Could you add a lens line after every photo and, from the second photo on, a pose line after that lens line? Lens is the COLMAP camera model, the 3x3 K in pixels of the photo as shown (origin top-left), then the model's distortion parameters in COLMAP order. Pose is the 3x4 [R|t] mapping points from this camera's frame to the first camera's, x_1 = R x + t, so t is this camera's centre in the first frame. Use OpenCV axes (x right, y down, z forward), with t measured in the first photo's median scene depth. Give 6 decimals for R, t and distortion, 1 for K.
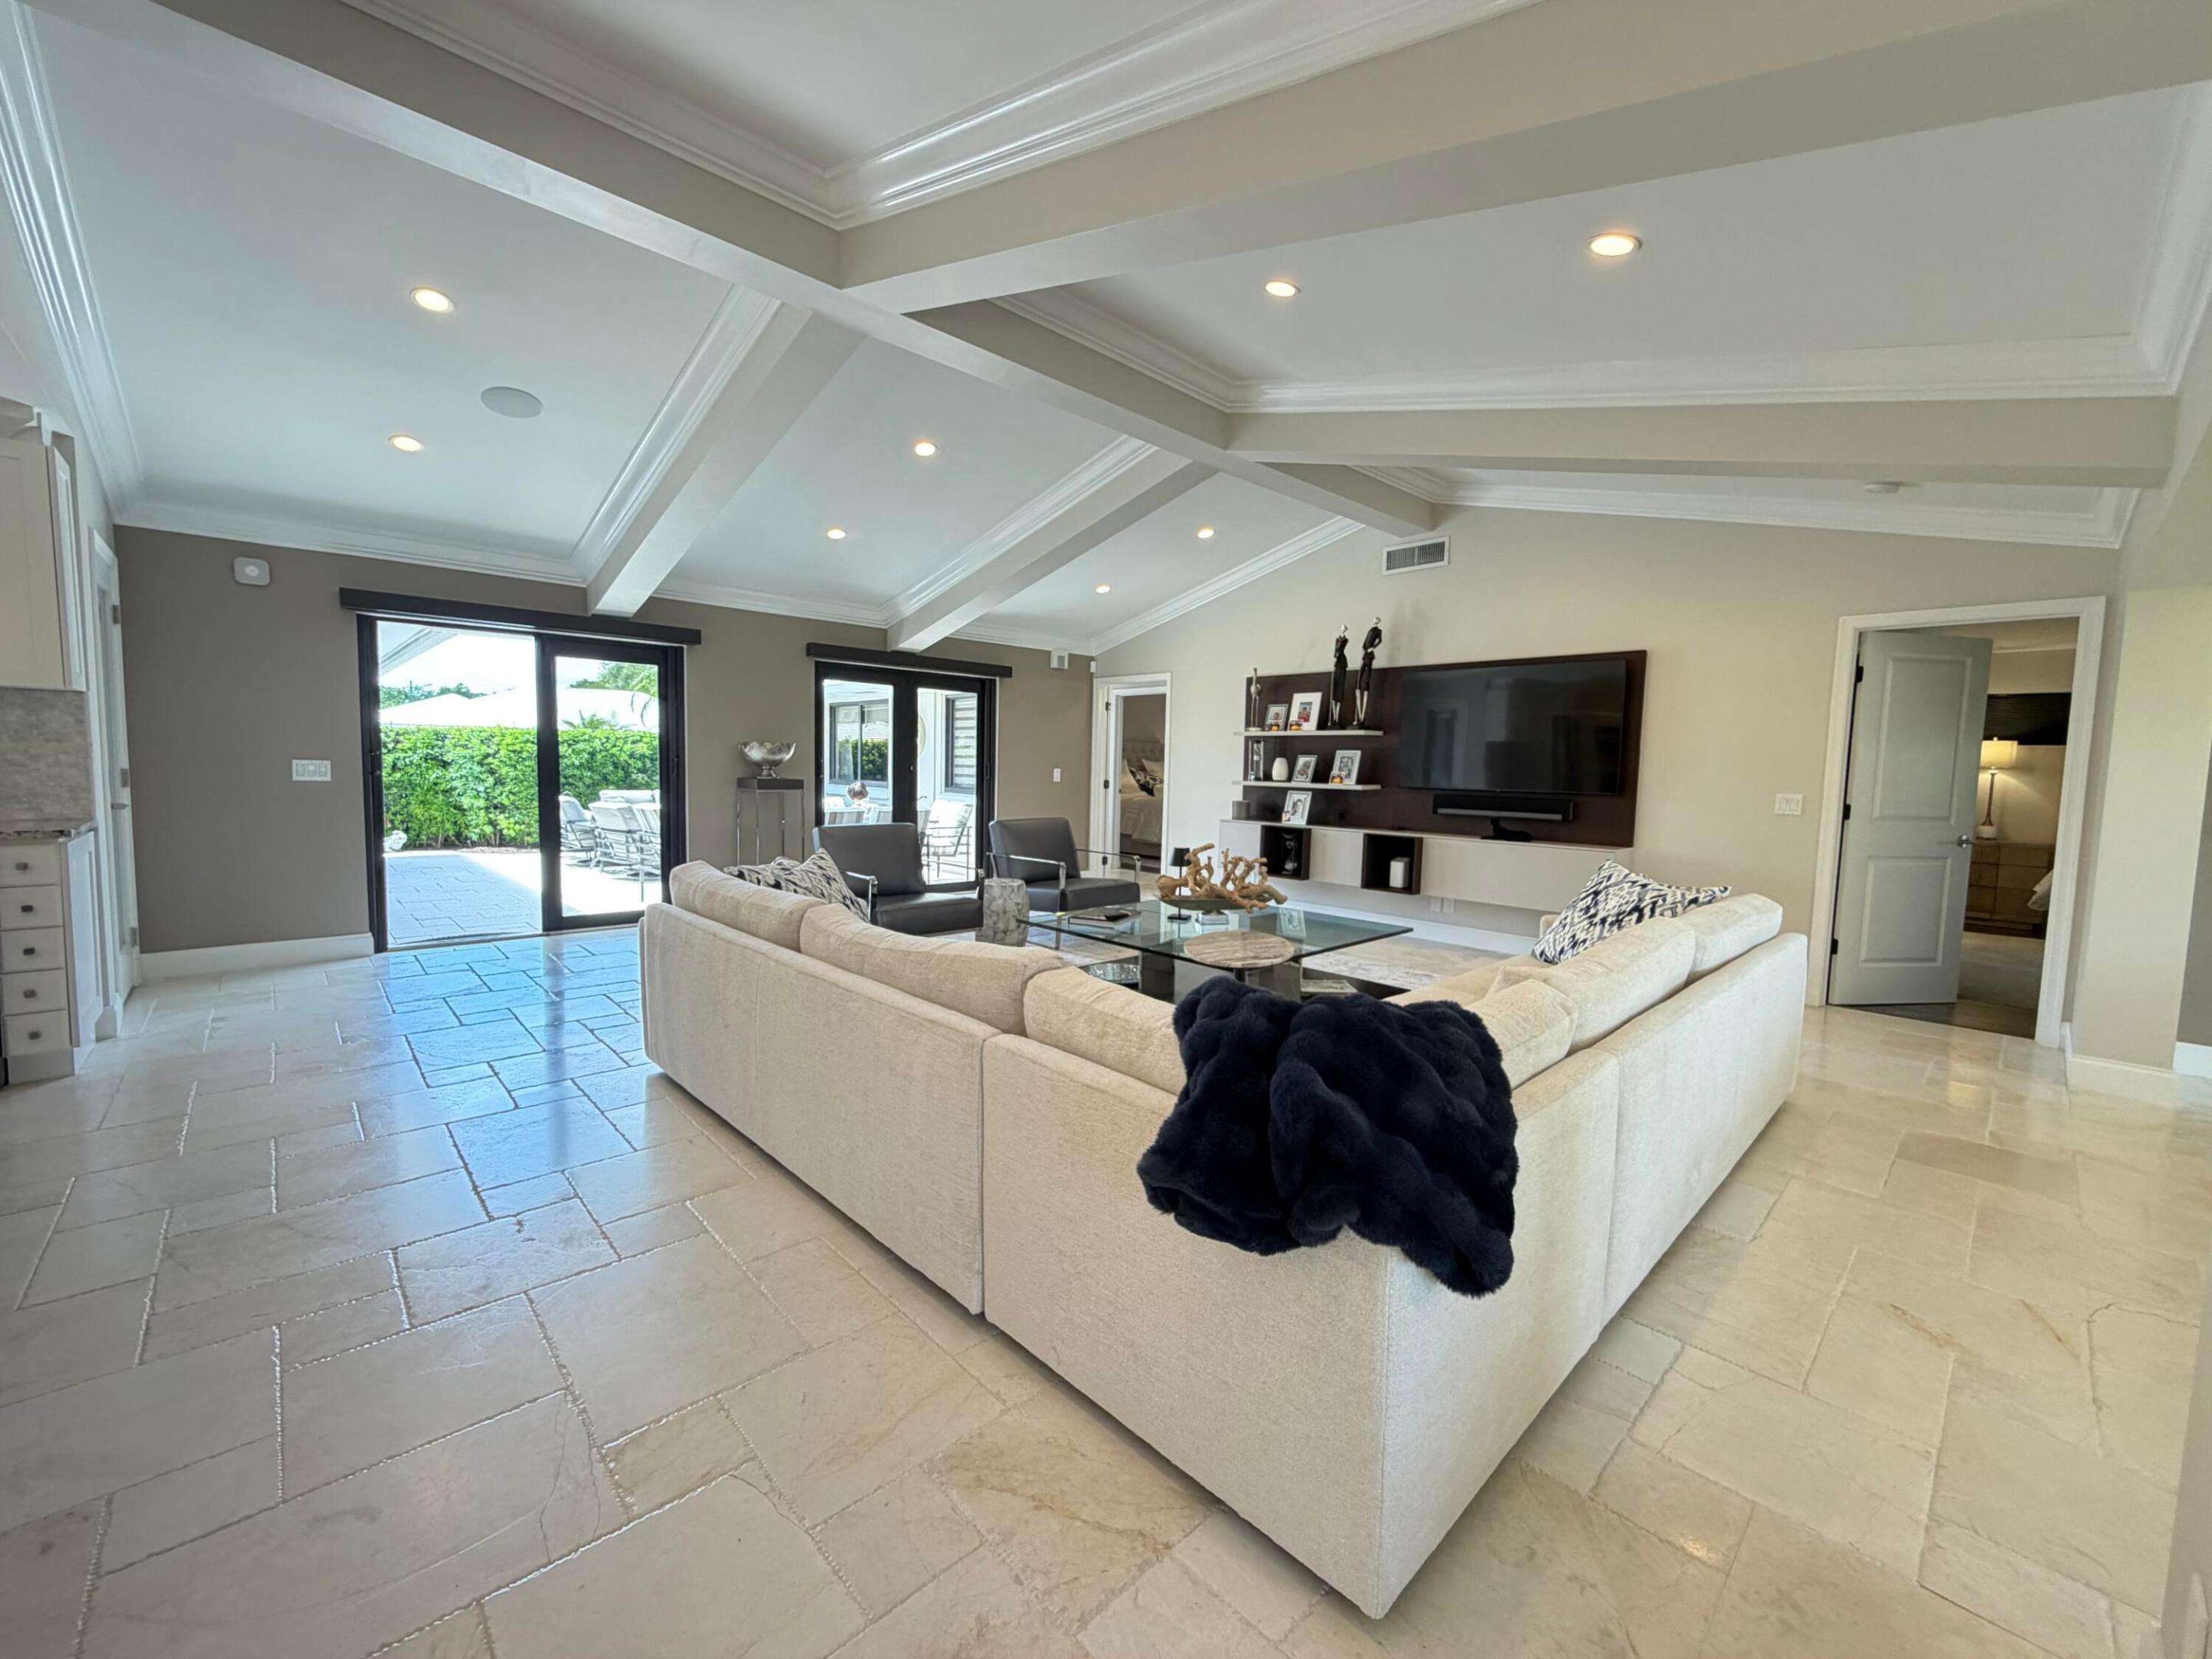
lens RADIAL K [[886.9, 0, 1099.0], [0, 886.9, 833.6], [0, 0, 1]] dist [0.001463, -0.000162]
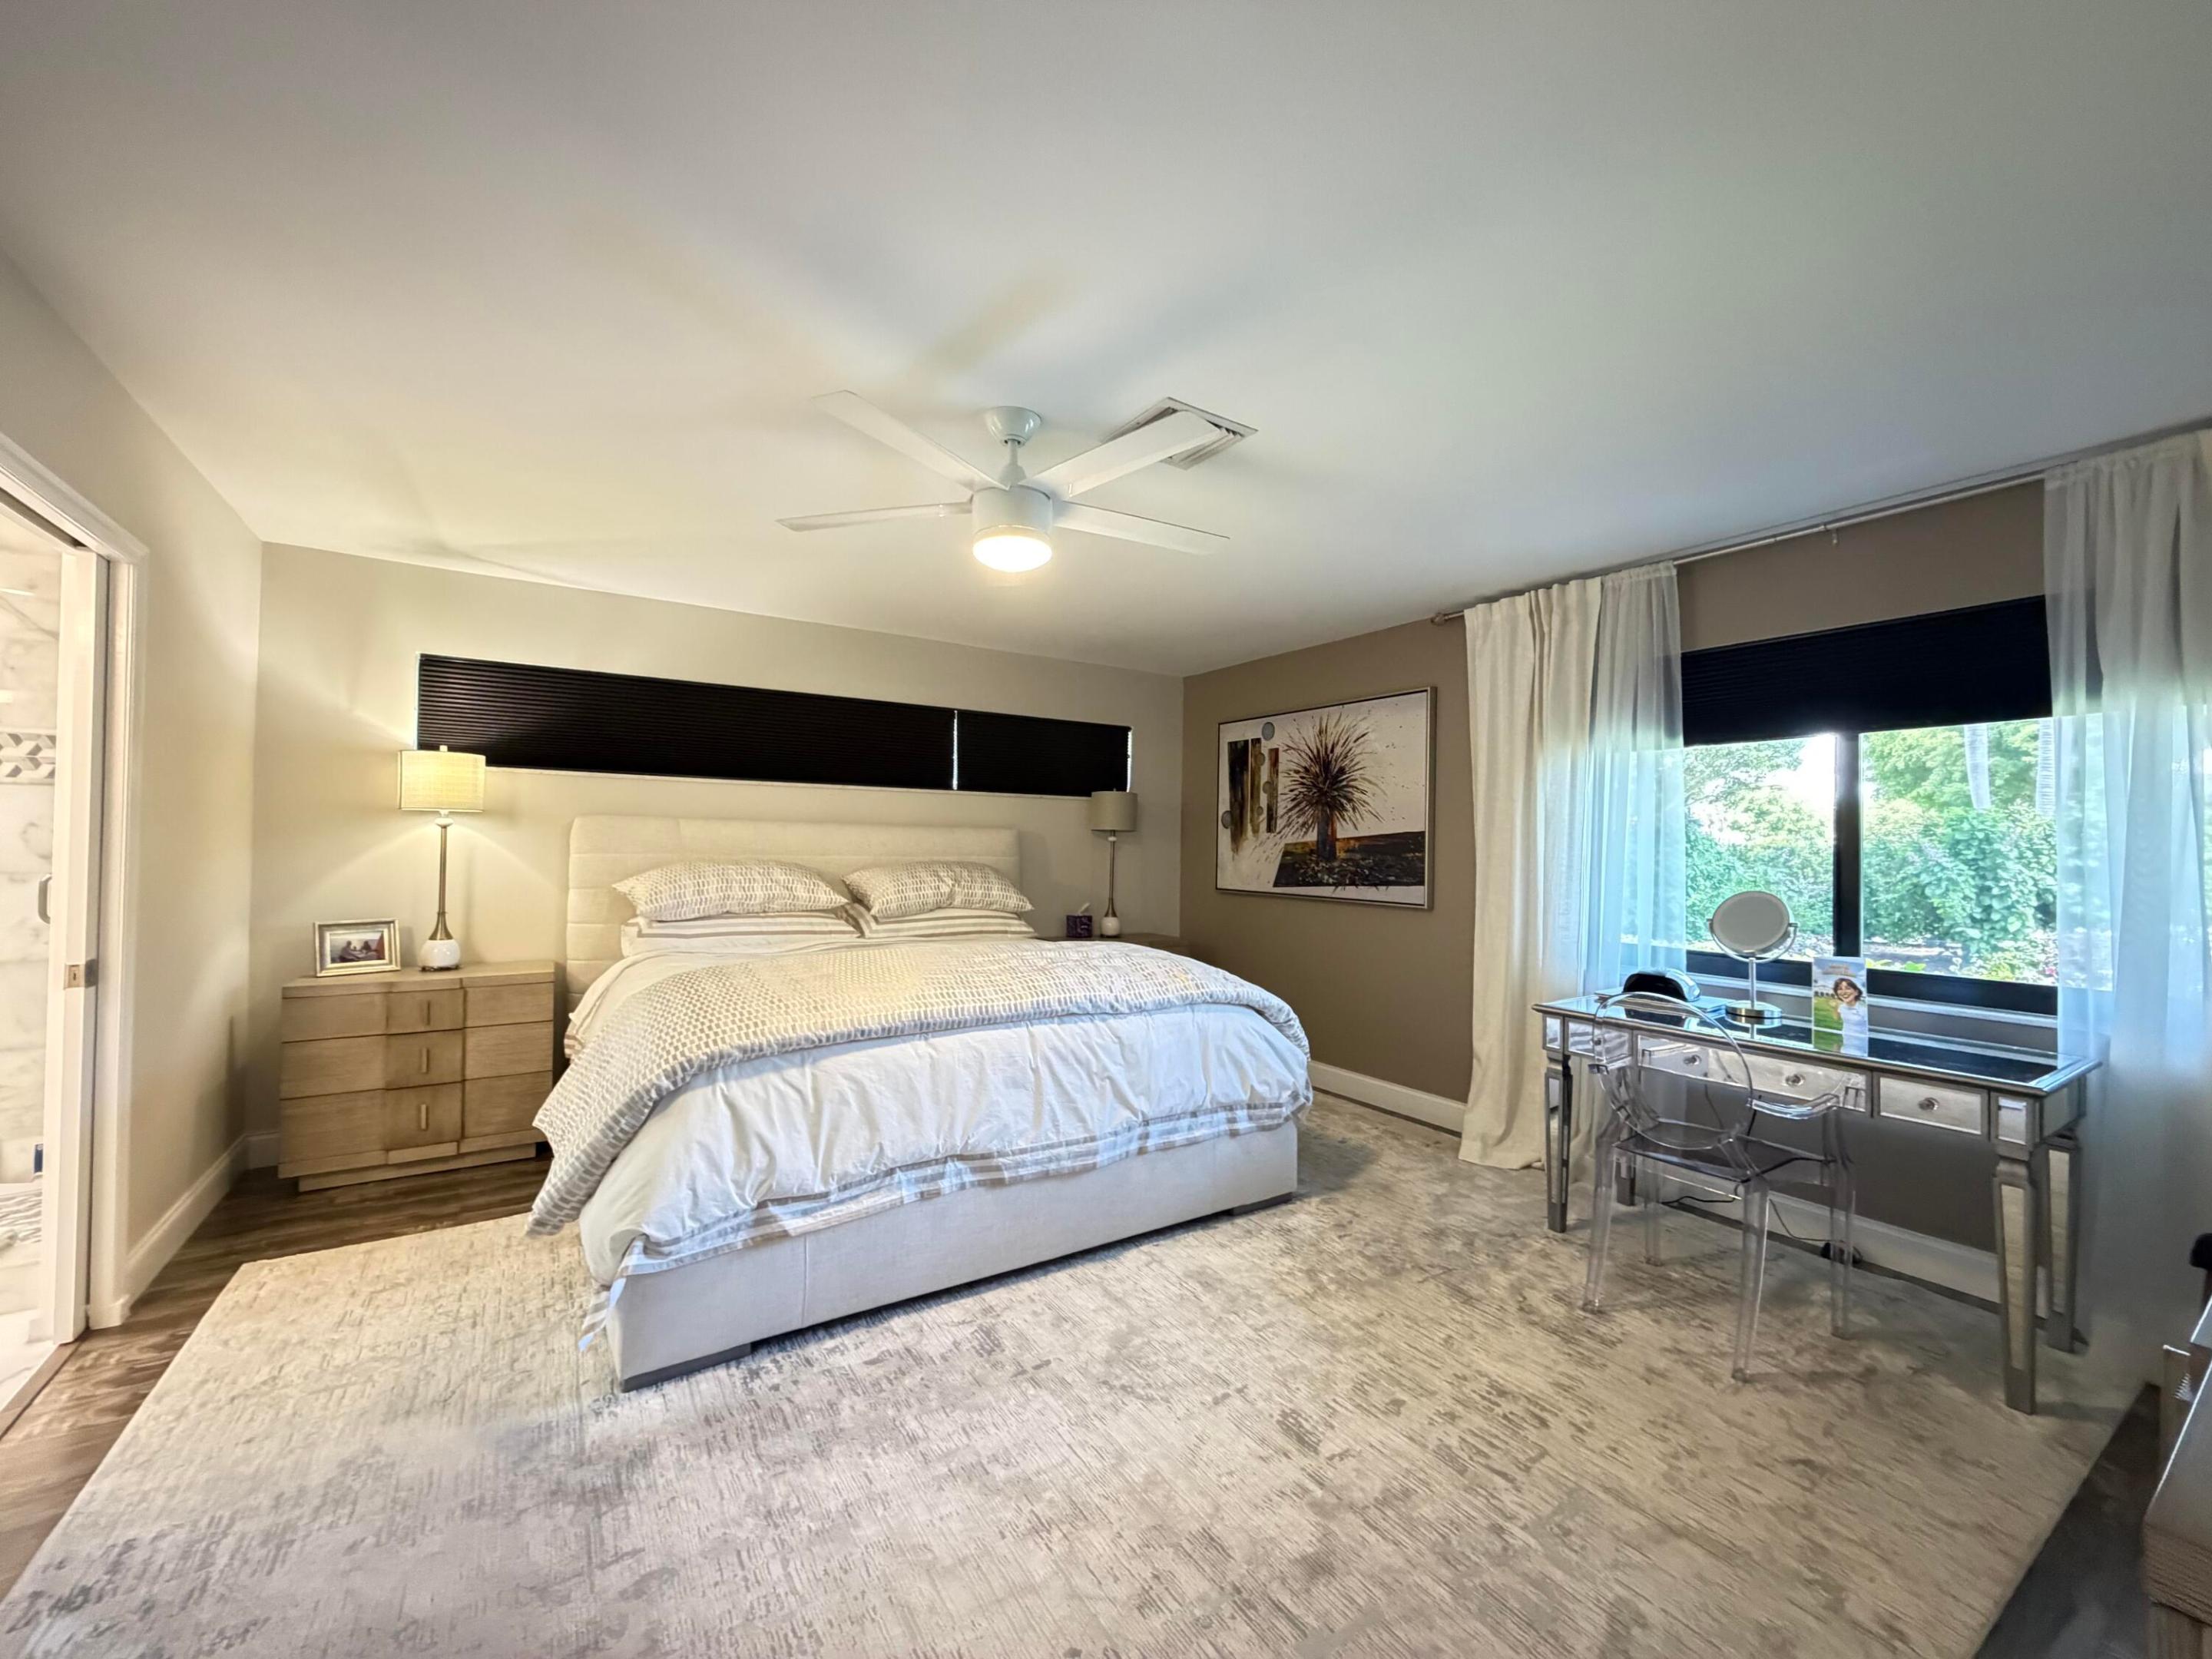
lens RADIAL K [[886.9, 0, 1109.5], [0, 886.9, 832.5], [0, 0, 1]] dist [0.001463, -0.000162]
pose [[0.166477, -0.007692, 0.986015, 0.709466], [0.068857, 0.997619, -0.003843, -0.045205], [-0.983638, 0.068534, 0.166610, 0.678399]]
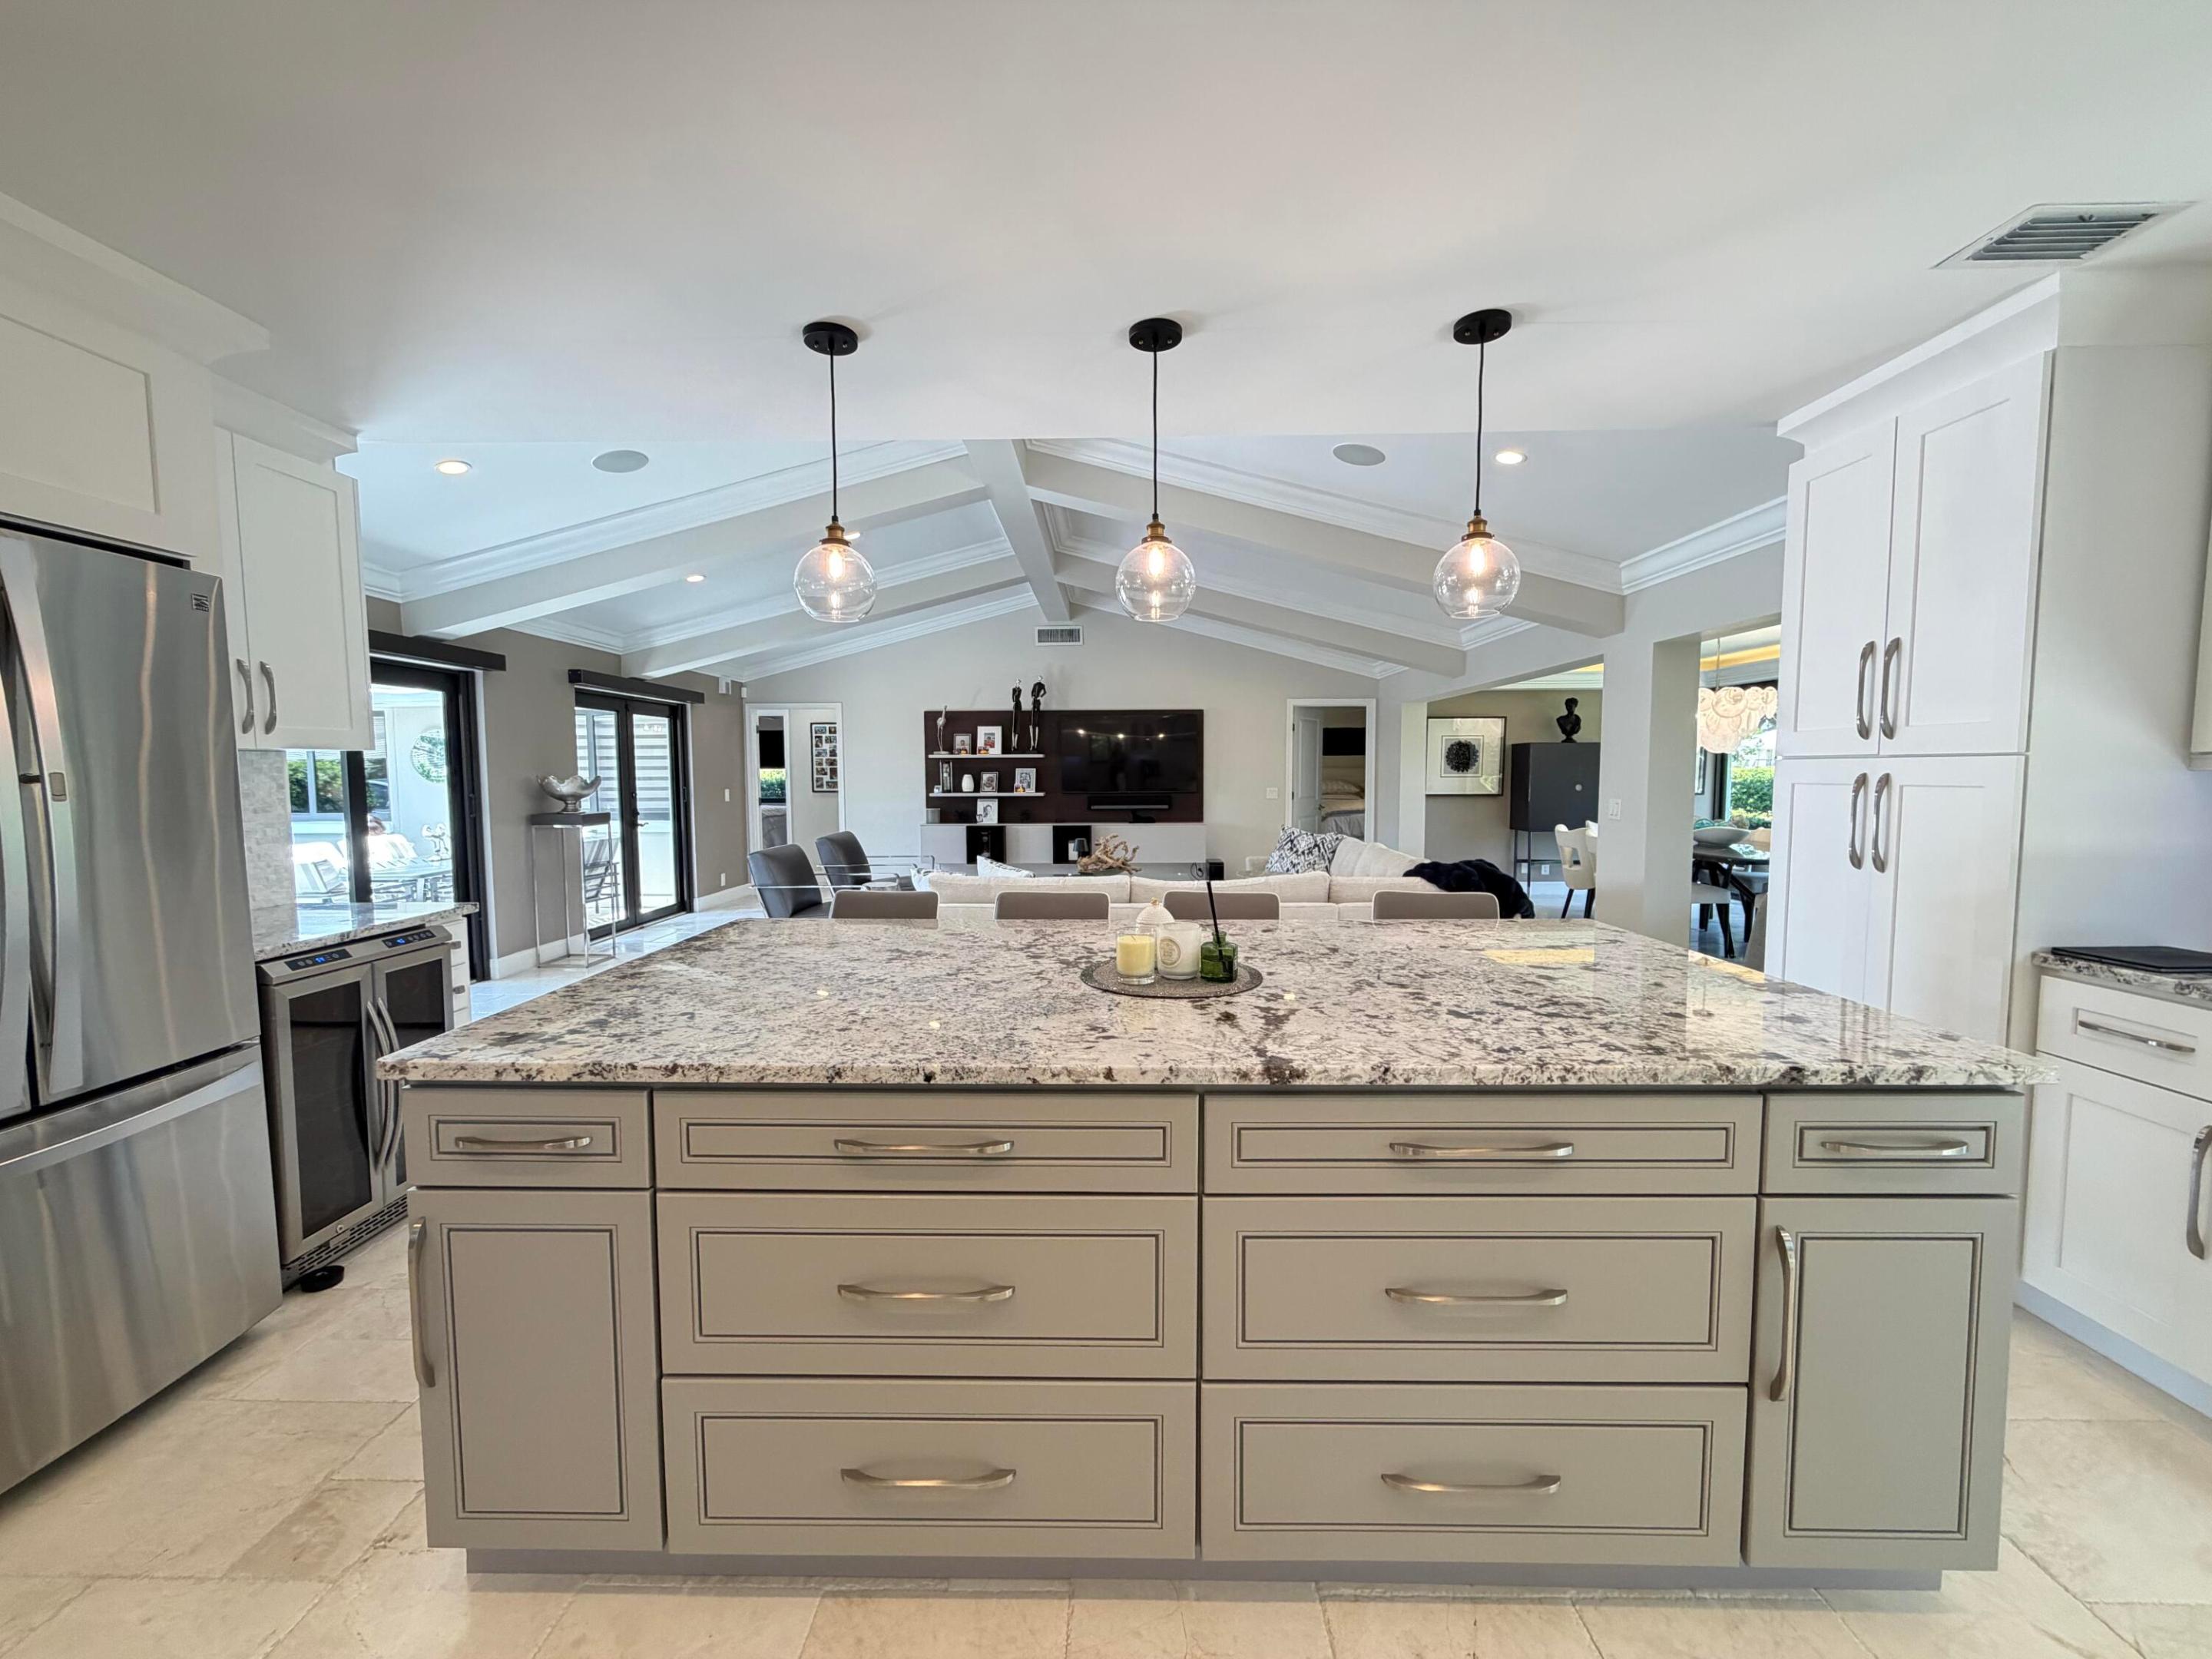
lens RADIAL K [[886.9, 0, 1104.6], [0, 886.9, 836.2], [0, 0, 1]] dist [0.001463, -0.000162]
pose [[0.697146, -0.079598, 0.712496, -0.629768], [0.077230, 0.996372, 0.035745, -0.026654], [-0.712757, 0.030107, 0.700765, -0.069545]]
